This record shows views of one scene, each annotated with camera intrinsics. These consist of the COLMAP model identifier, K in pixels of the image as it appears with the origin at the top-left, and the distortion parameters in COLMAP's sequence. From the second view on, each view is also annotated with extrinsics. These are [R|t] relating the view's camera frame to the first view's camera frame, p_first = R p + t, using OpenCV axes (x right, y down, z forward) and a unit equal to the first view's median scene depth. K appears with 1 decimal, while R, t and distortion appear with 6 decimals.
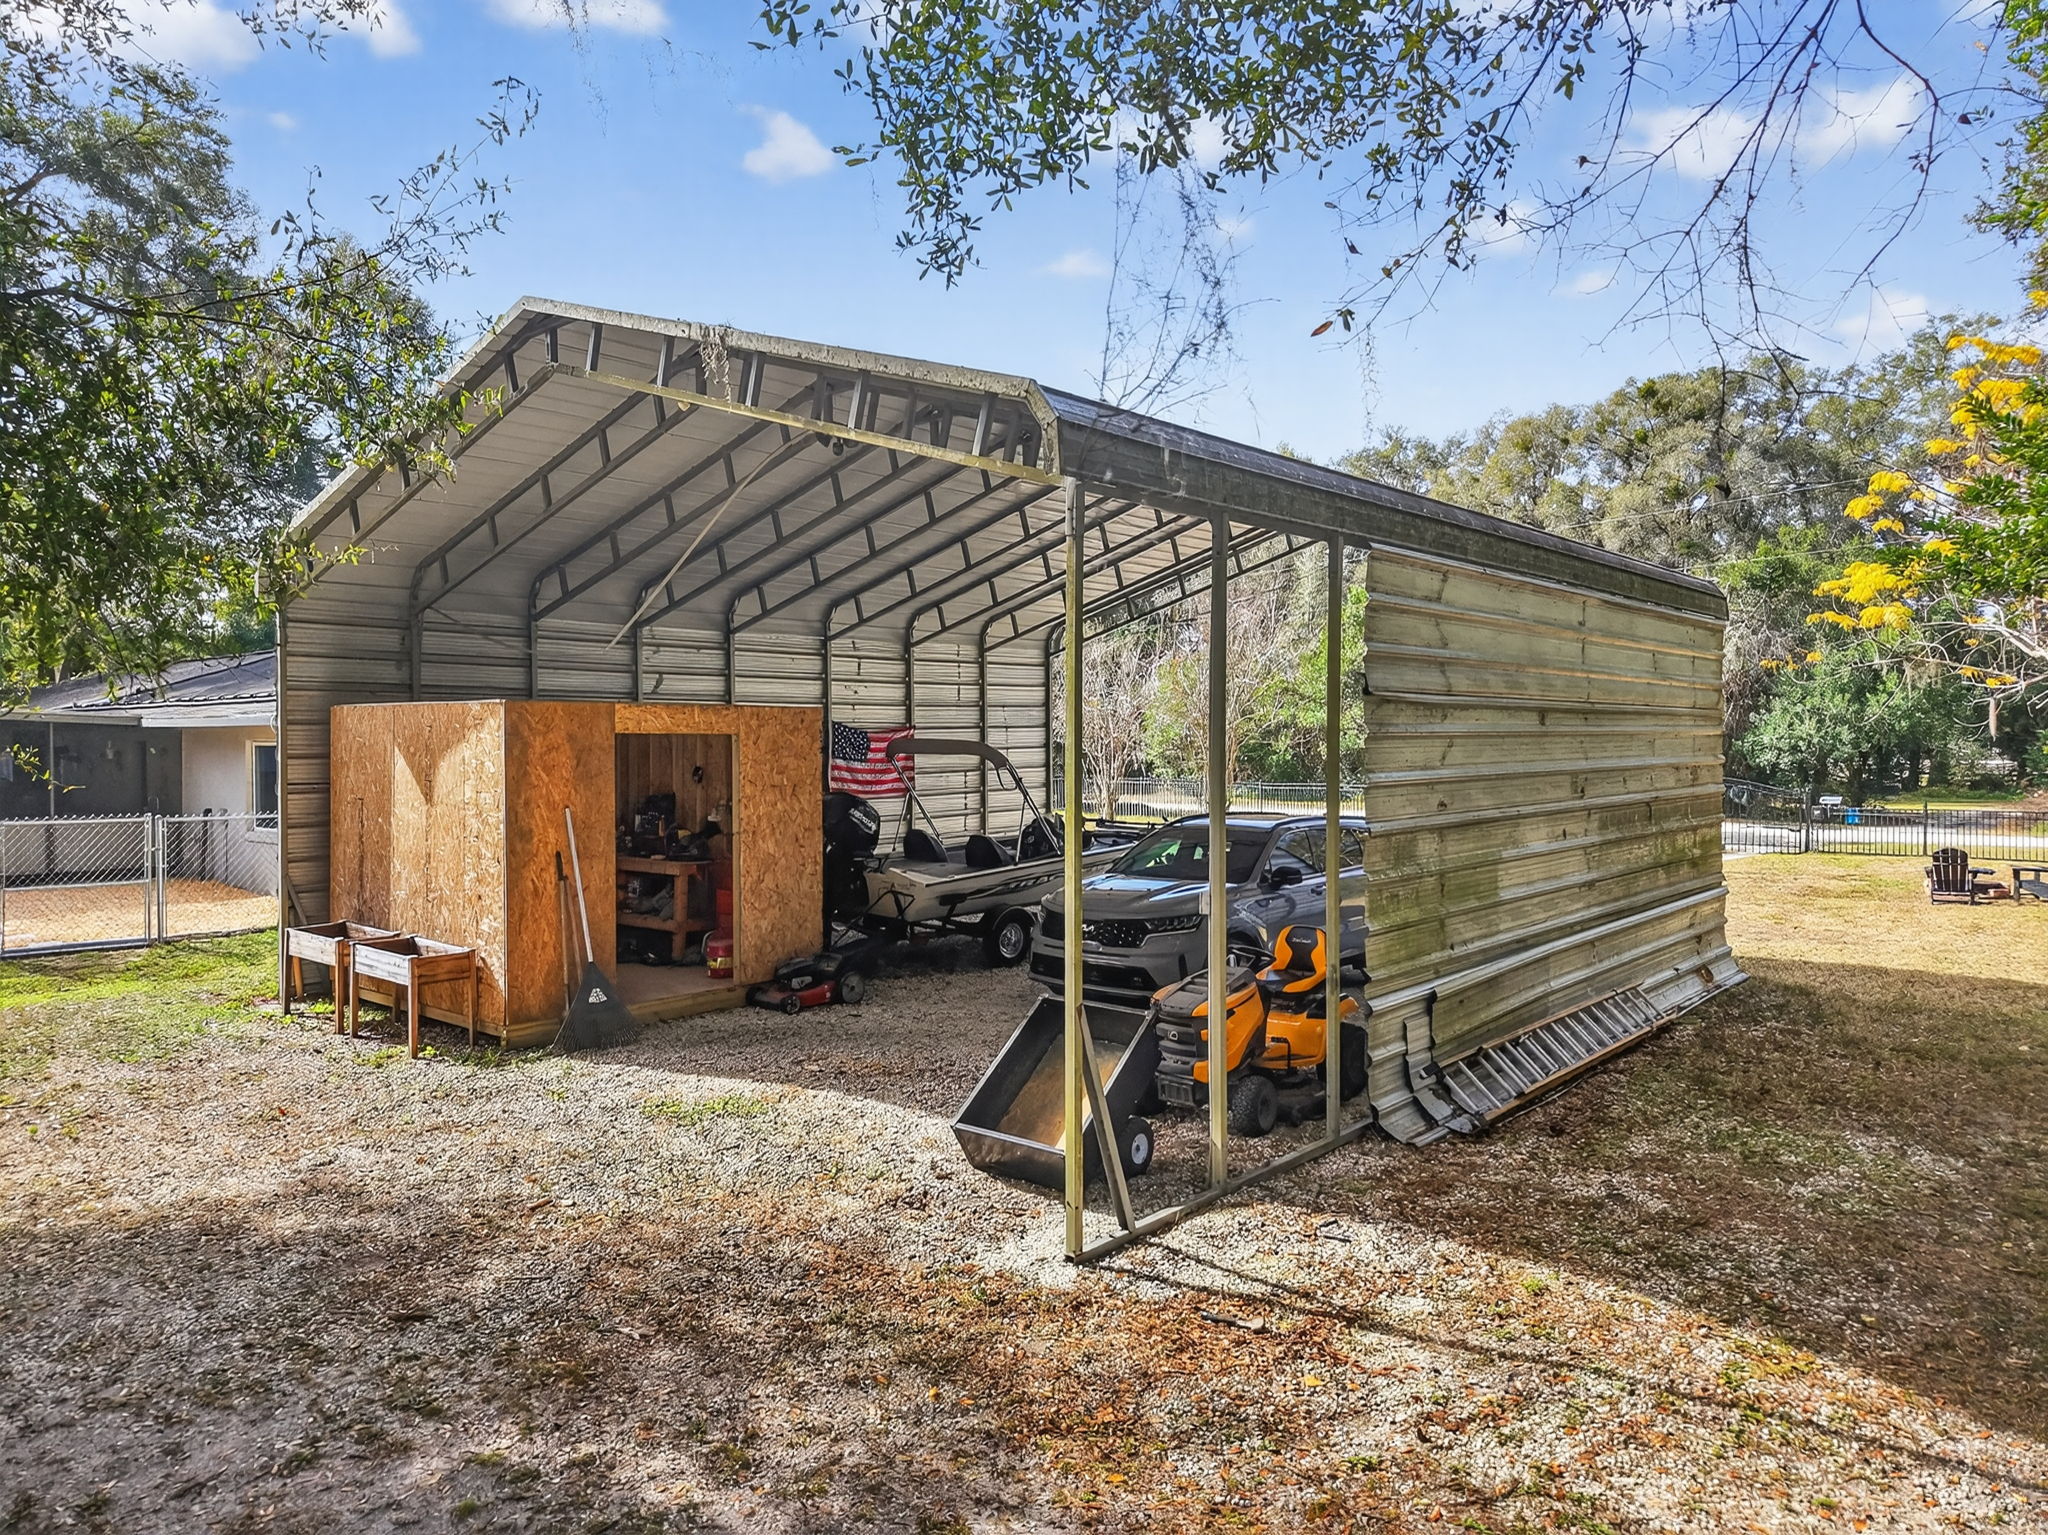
lens RADIAL K [[1343.8, 0, 1023.8], [0, 1343.8, 756.9], [0, 0, 1]] dist [0.005676, 0.000162]
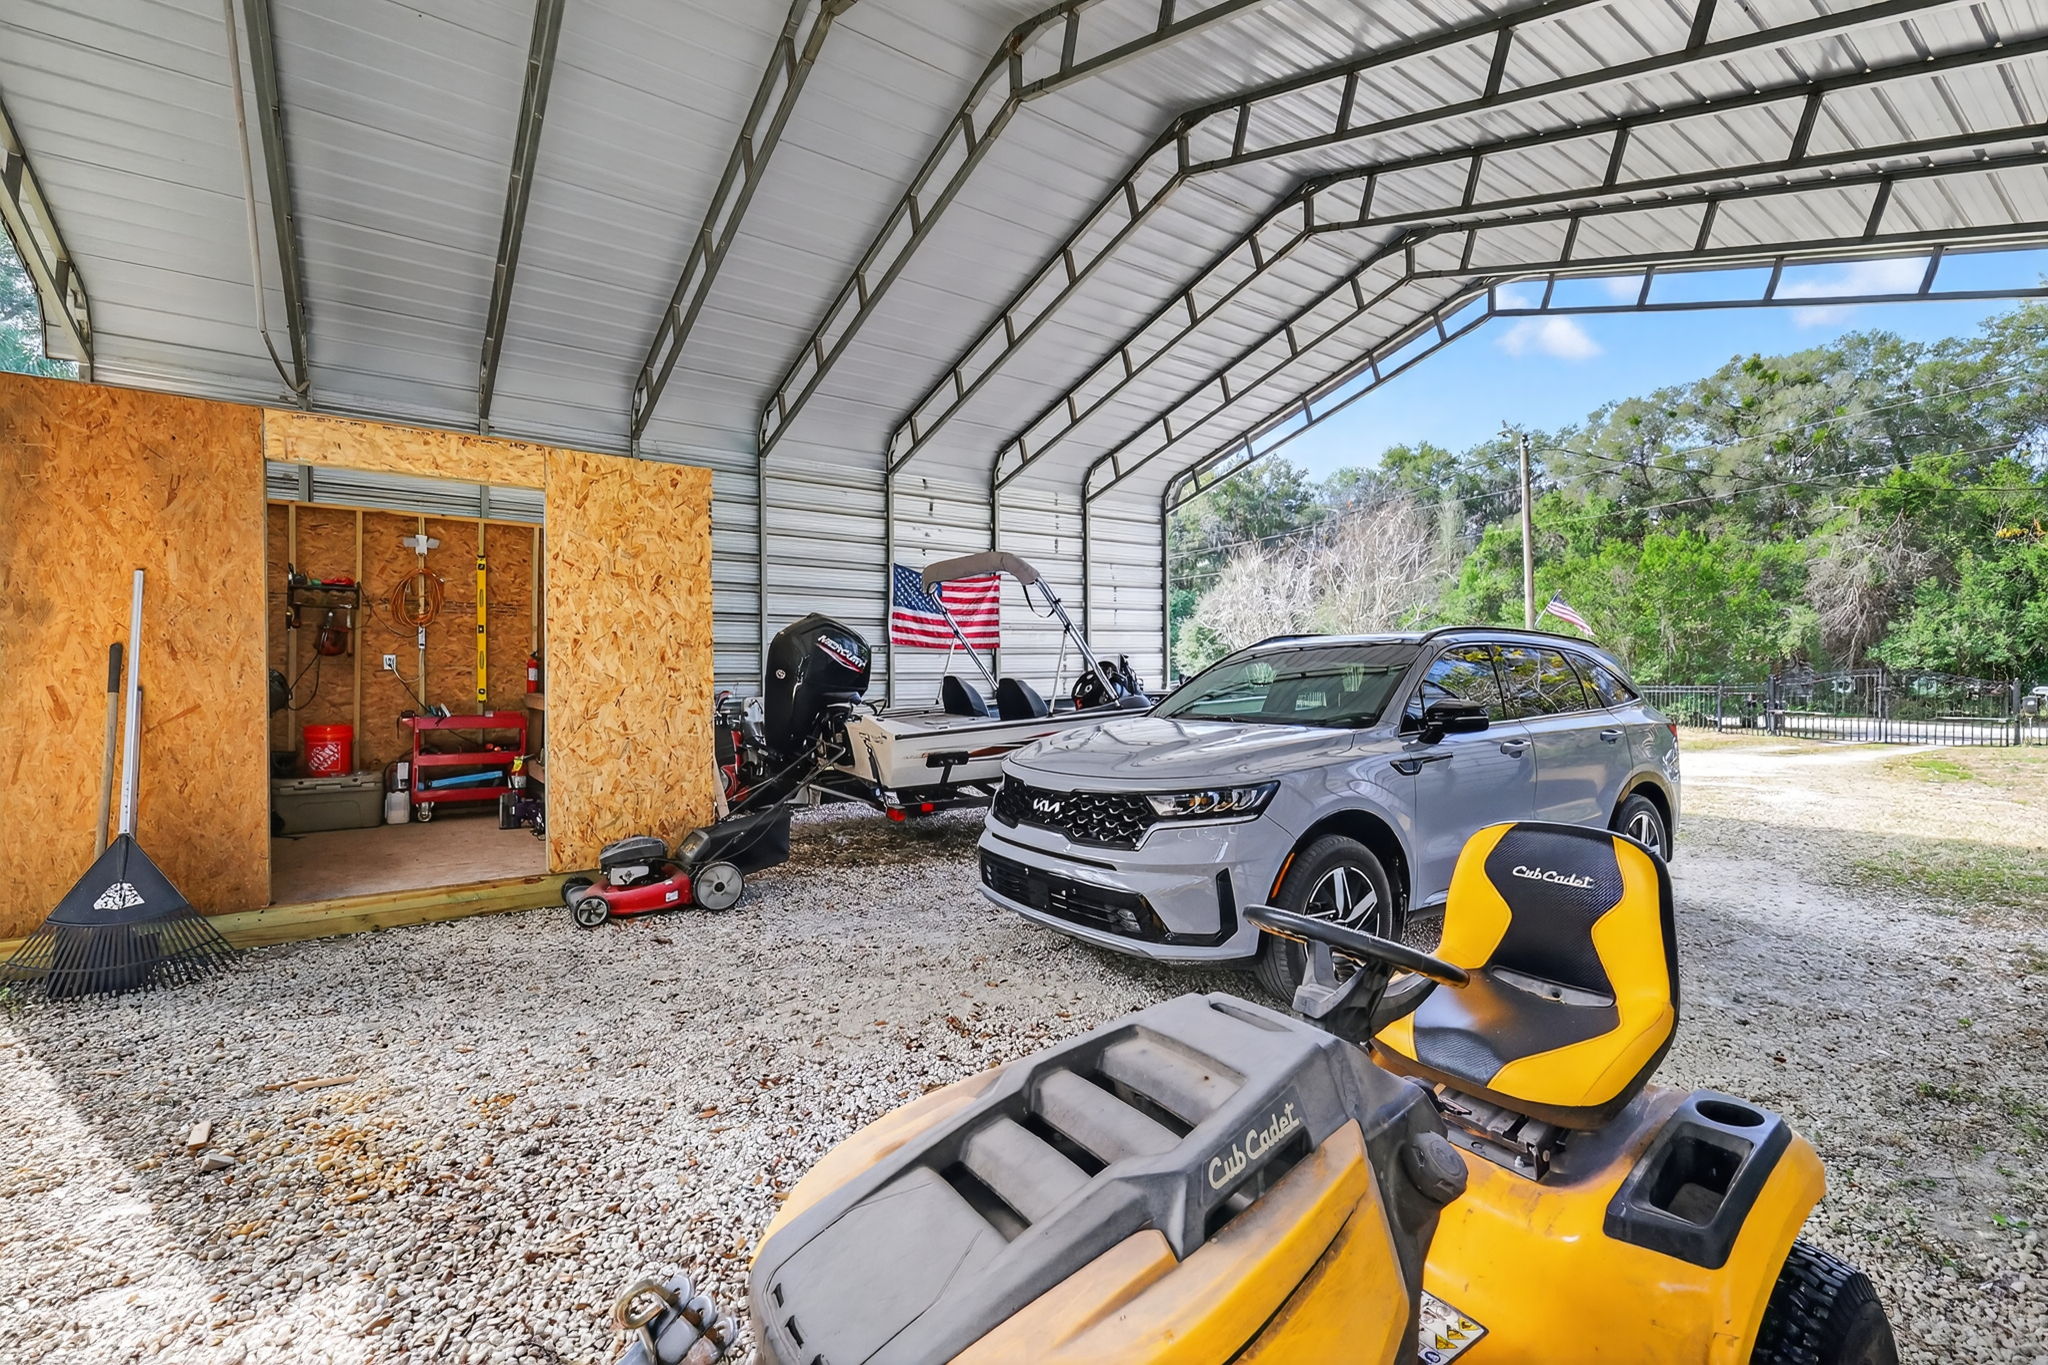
lens RADIAL K [[907.4, 0, 1018.3], [0, 907.4, 692.1], [0, 0, 1]] dist [-0.008730, 0.000258]
pose [[0.974153, 0.005614, -0.225818, 0.070279], [-0.003055, 0.999927, 0.011681, 0.048171], [0.225867, -0.010689, 0.974099, 0.397829]]
